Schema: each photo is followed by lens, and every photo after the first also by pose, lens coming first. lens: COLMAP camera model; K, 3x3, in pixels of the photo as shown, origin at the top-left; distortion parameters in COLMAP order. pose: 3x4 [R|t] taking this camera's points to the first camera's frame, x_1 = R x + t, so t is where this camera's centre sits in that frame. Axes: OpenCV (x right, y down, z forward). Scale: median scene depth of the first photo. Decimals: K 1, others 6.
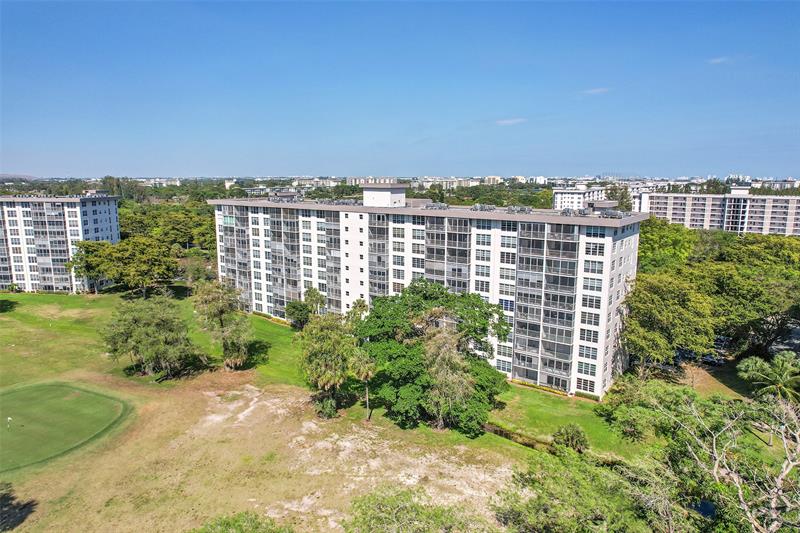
lens RADIAL K [[521.9, 0, 400.0], [0, 521.9, 266.5], [0, 0, 1]] dist [-0.060373, 0.053662]
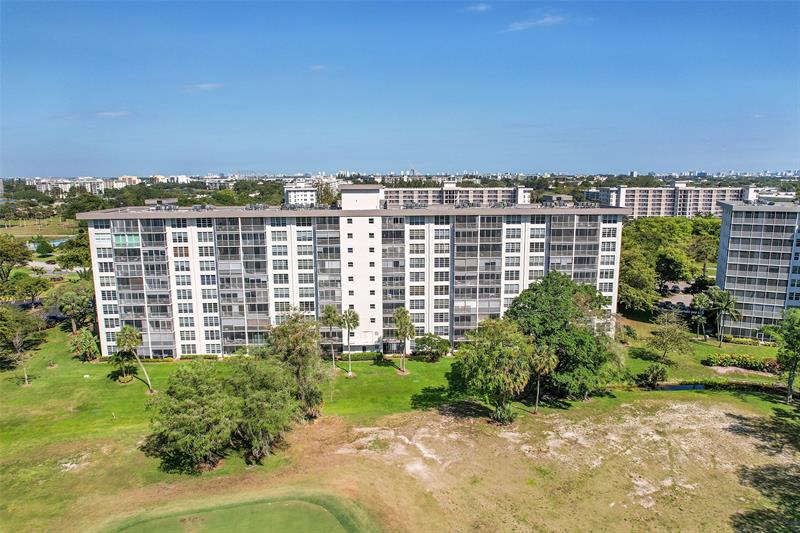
lens RADIAL K [[521.9, 0, 400.0], [0, 521.9, 266.5], [0, 0, 1]] dist [-0.060373, 0.053662]
pose [[0.760143, -0.118972, 0.638771, -0.613714], [0.116451, 0.992121, 0.046206, -0.050356], [-0.639235, 0.039262, 0.768009, 0.251858]]
